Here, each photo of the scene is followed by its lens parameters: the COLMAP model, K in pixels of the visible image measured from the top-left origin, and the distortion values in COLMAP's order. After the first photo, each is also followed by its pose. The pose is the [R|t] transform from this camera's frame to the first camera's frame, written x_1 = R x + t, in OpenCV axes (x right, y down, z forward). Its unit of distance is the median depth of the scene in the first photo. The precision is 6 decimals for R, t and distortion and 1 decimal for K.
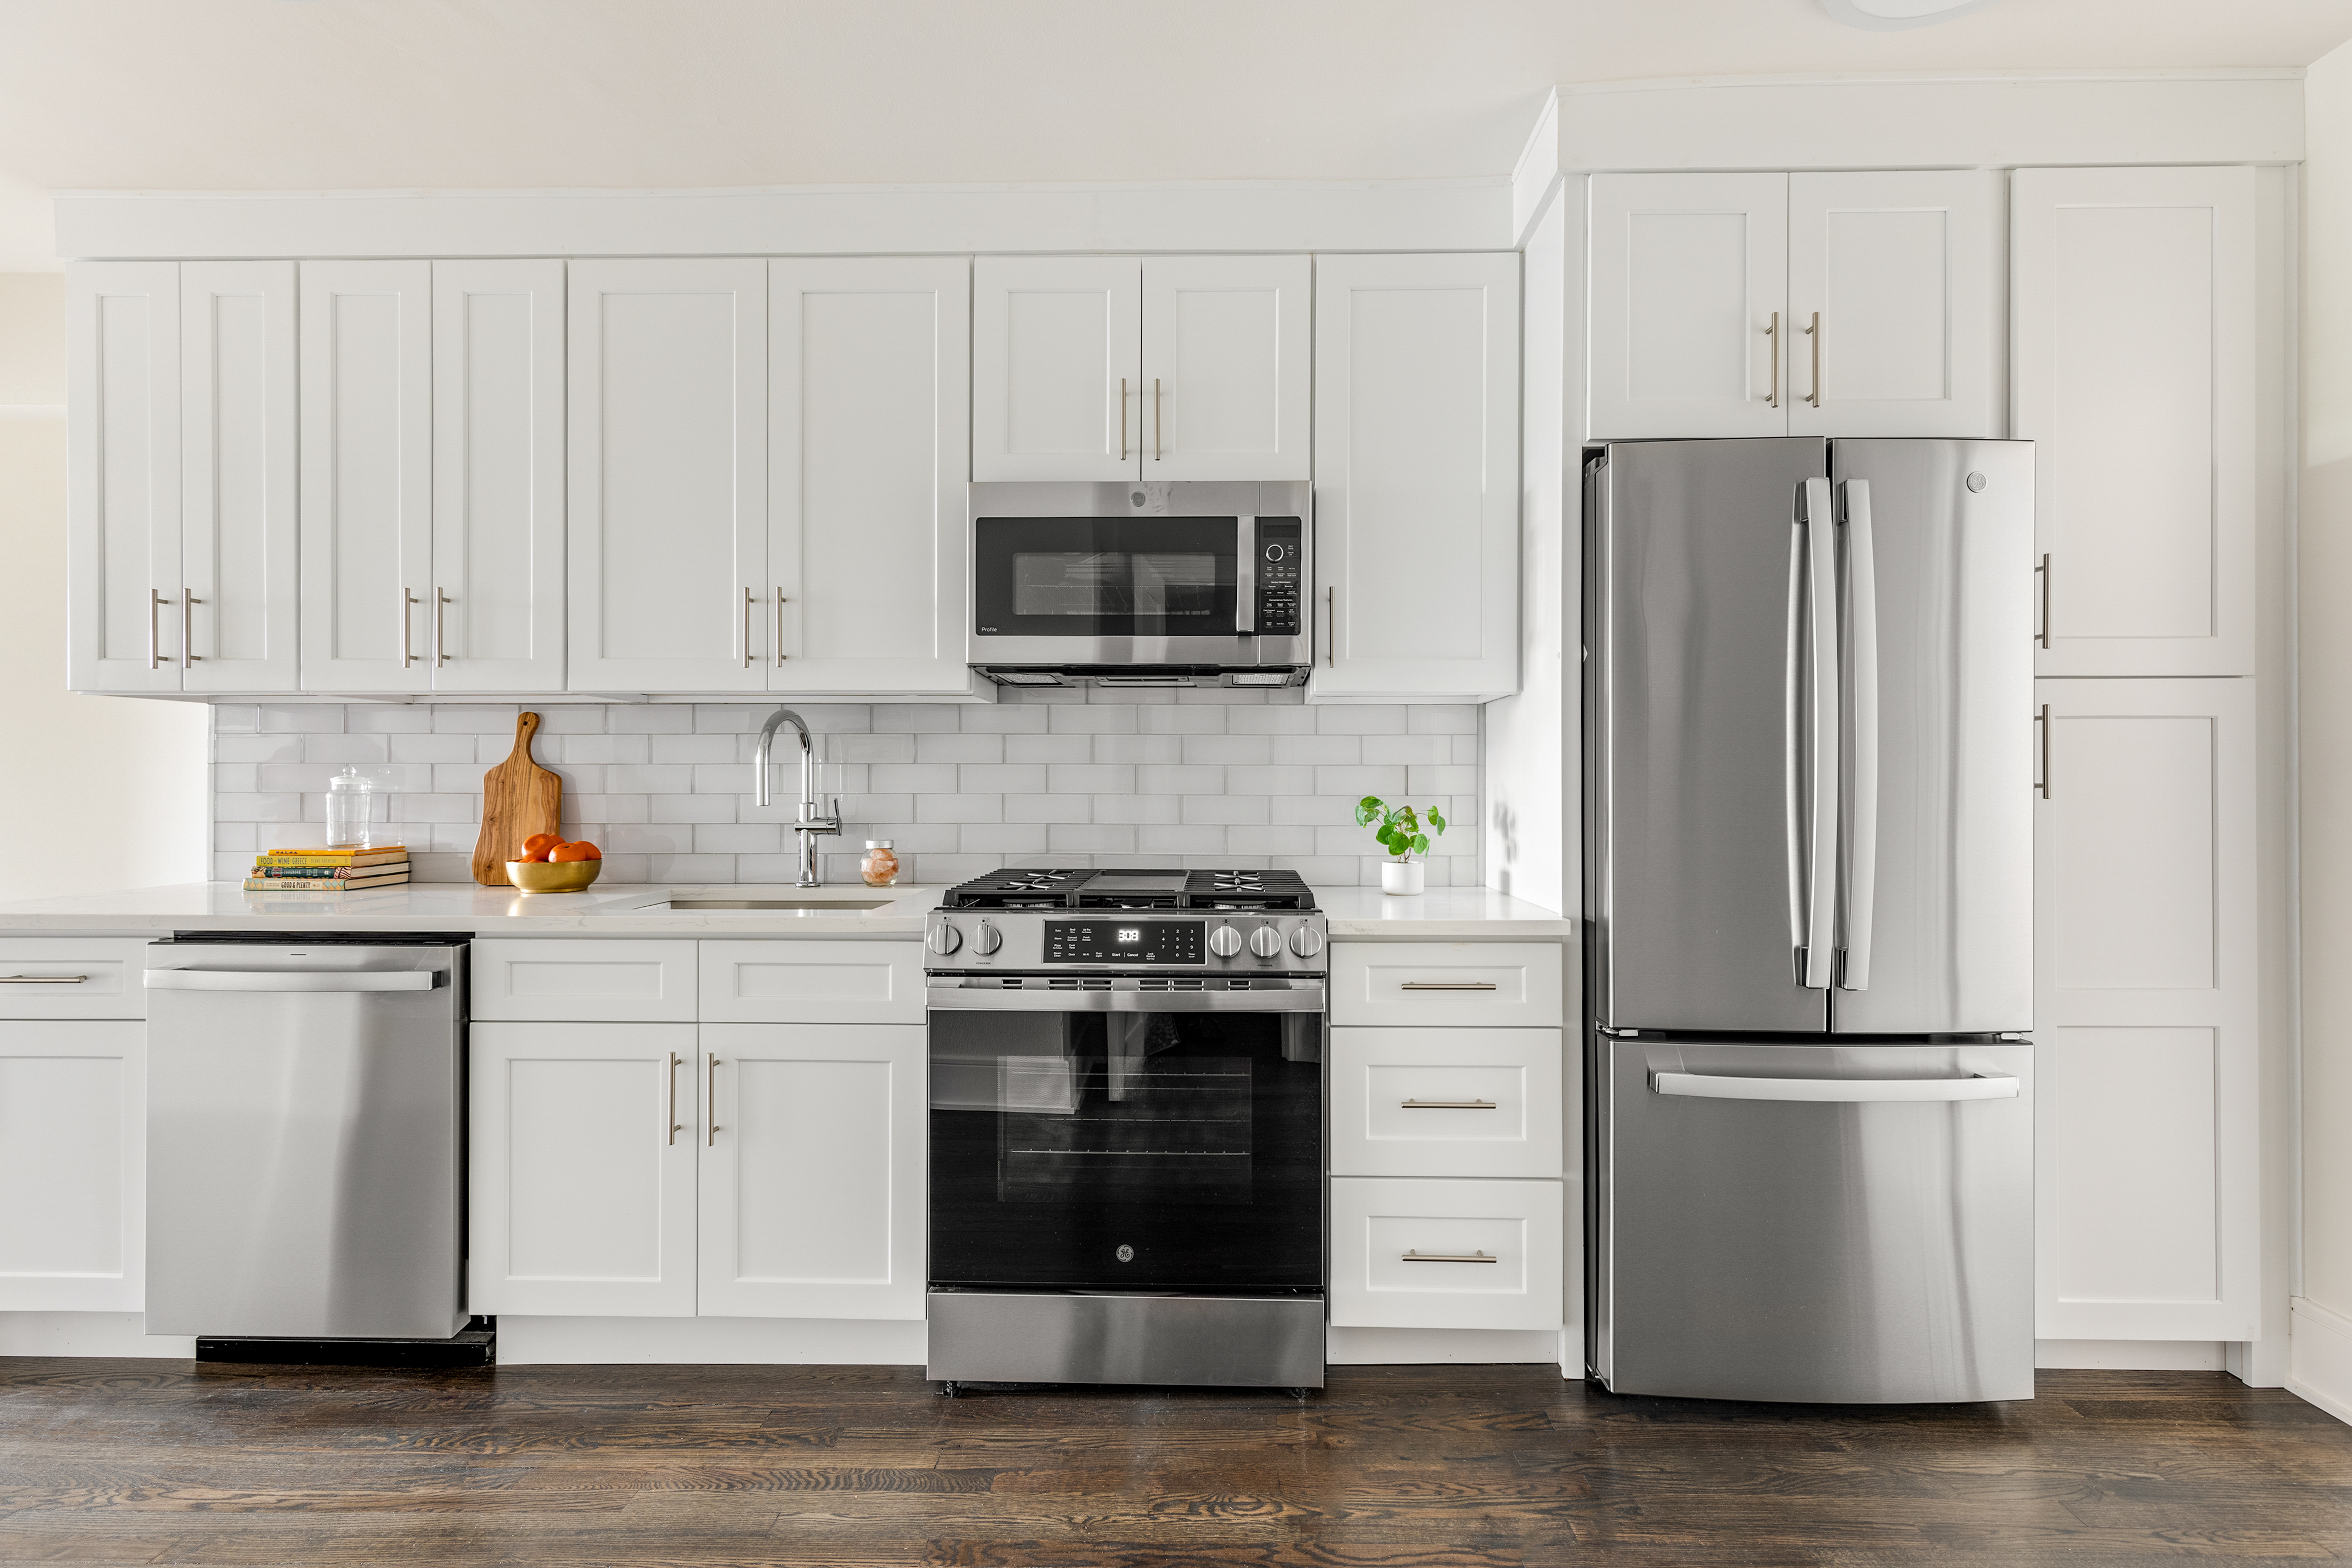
lens RADIAL K [[1069.7, 0, 1177.1], [0, 1069.7, 785.9], [0, 0, 1]] dist [0.003165, -0.002041]
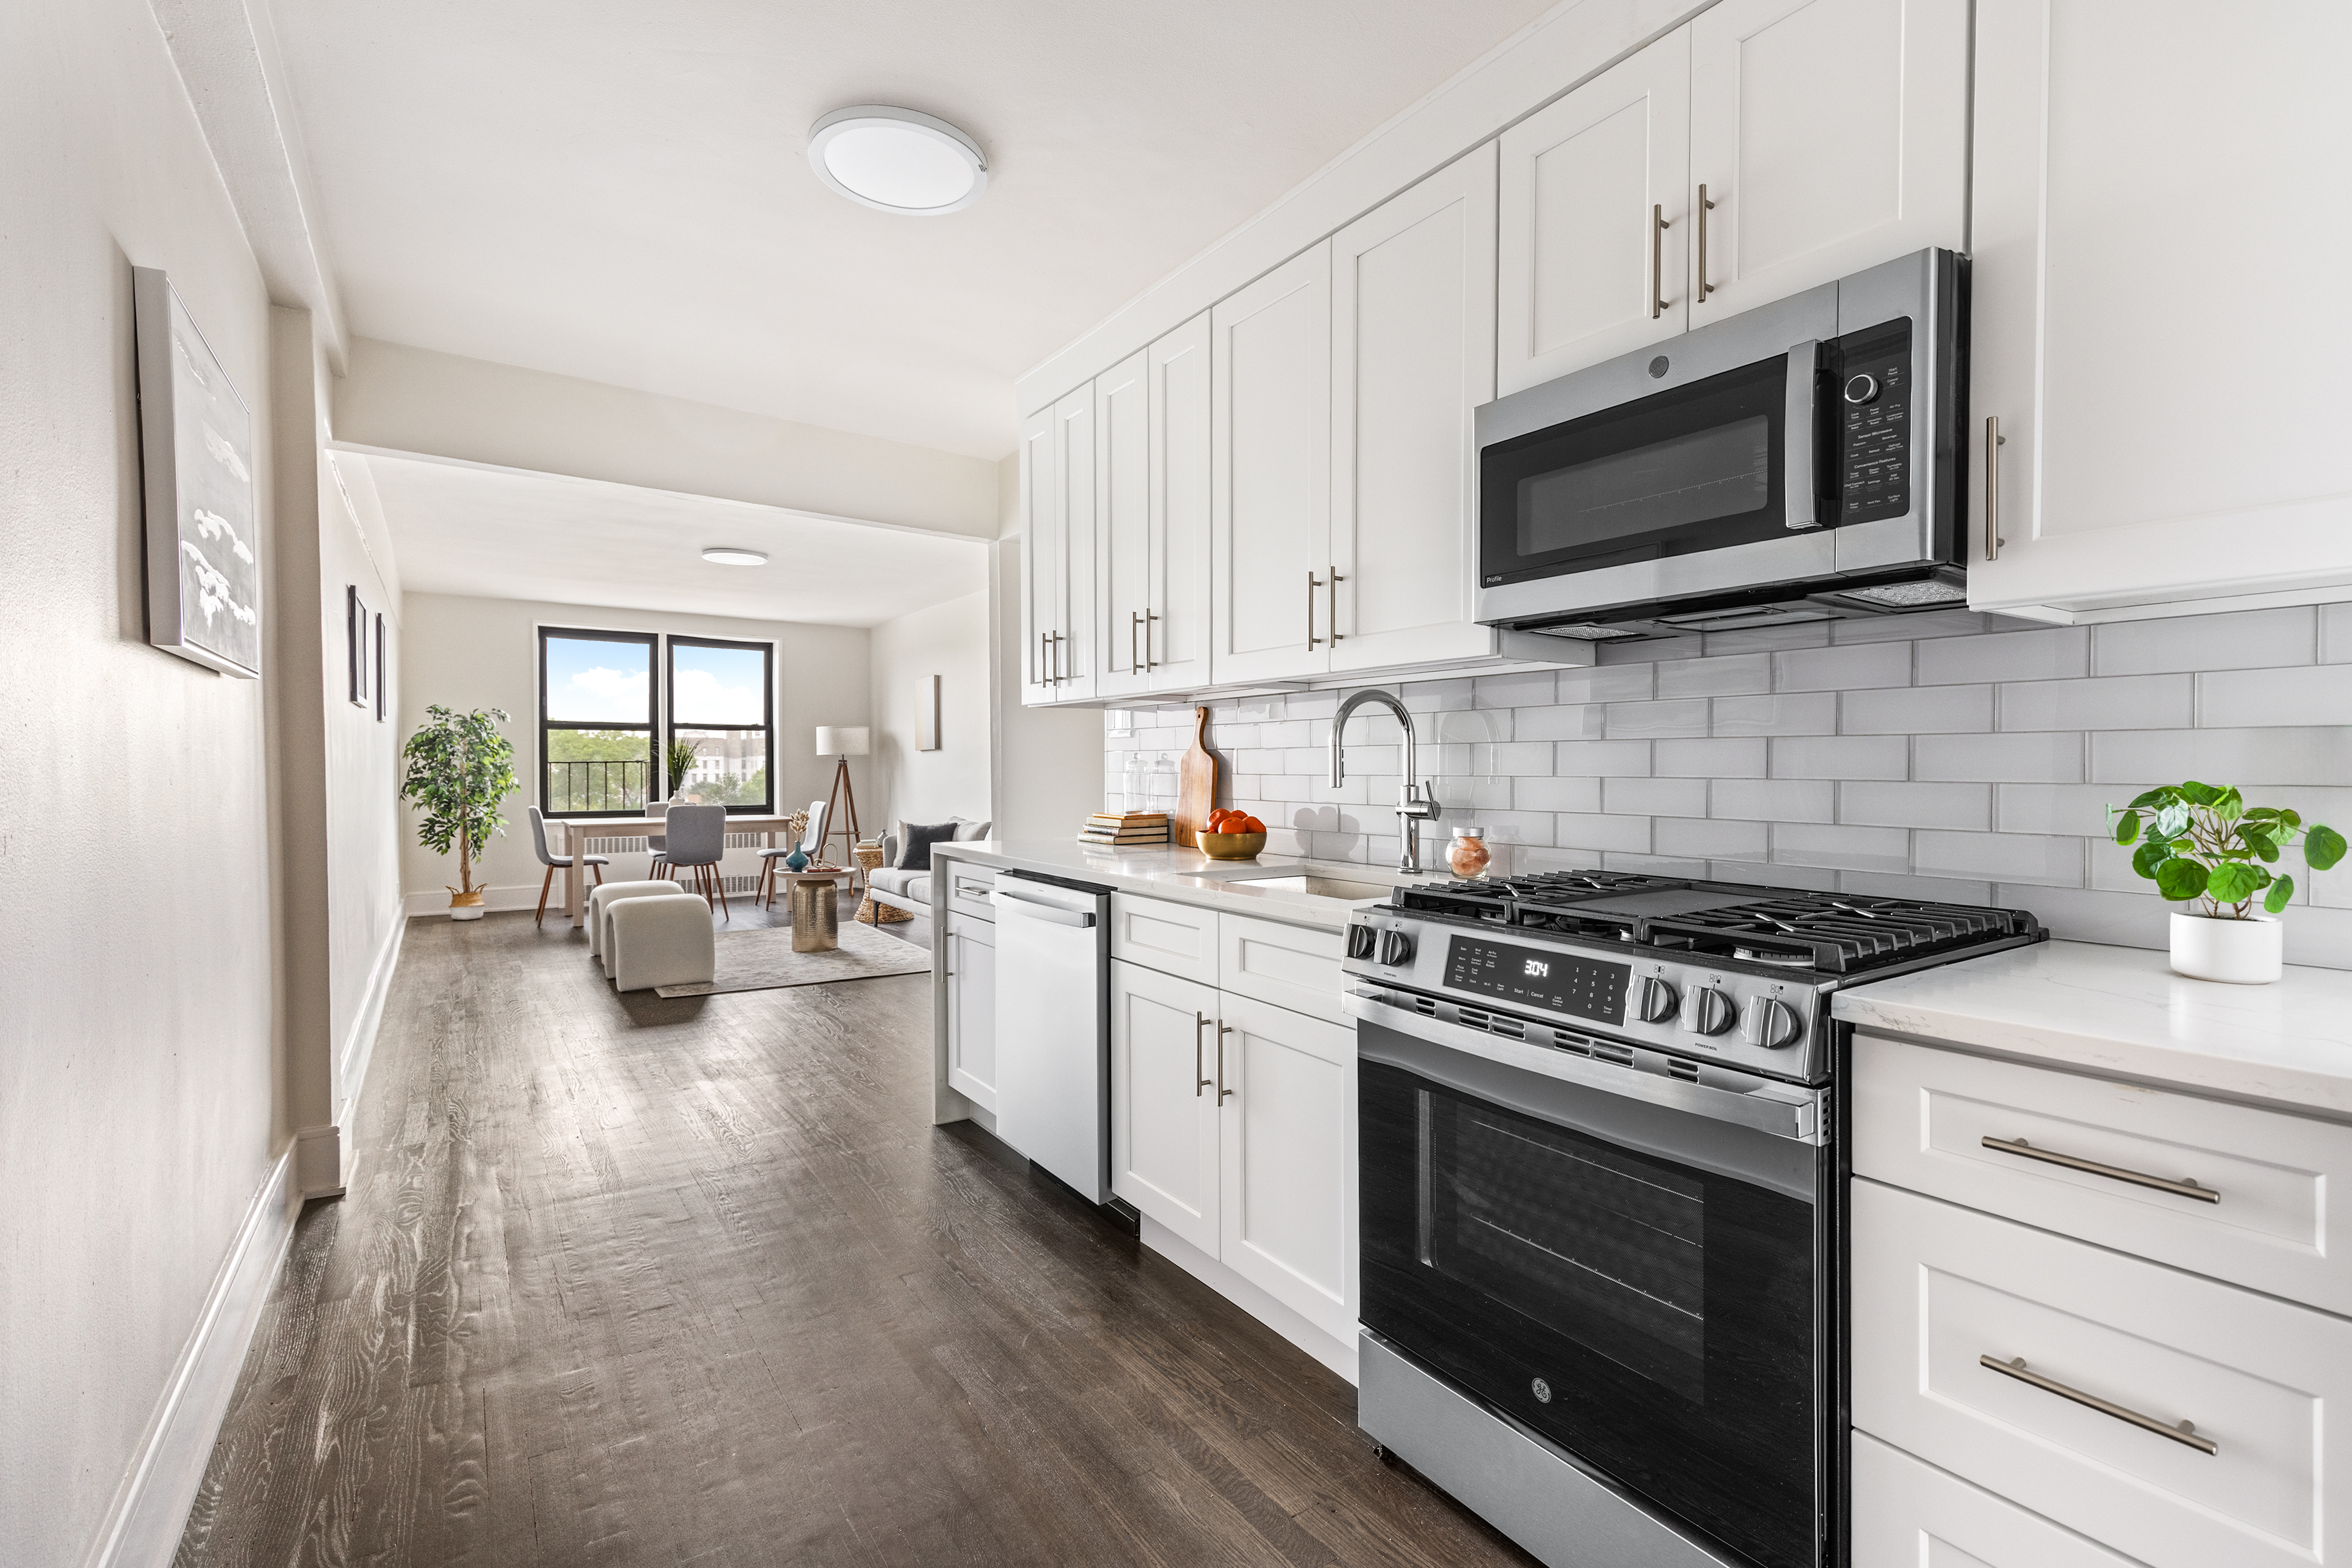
lens RADIAL K [[1069.7, 0, 1178.3], [0, 1069.7, 781.9], [0, 0, 1]] dist [0.003165, -0.002041]
pose [[0.582261, 0.011168, -0.812925, 0.357973], [0.000223, 0.999903, 0.013896, -0.000483], [0.813002, -0.008272, 0.582202, 0.314263]]
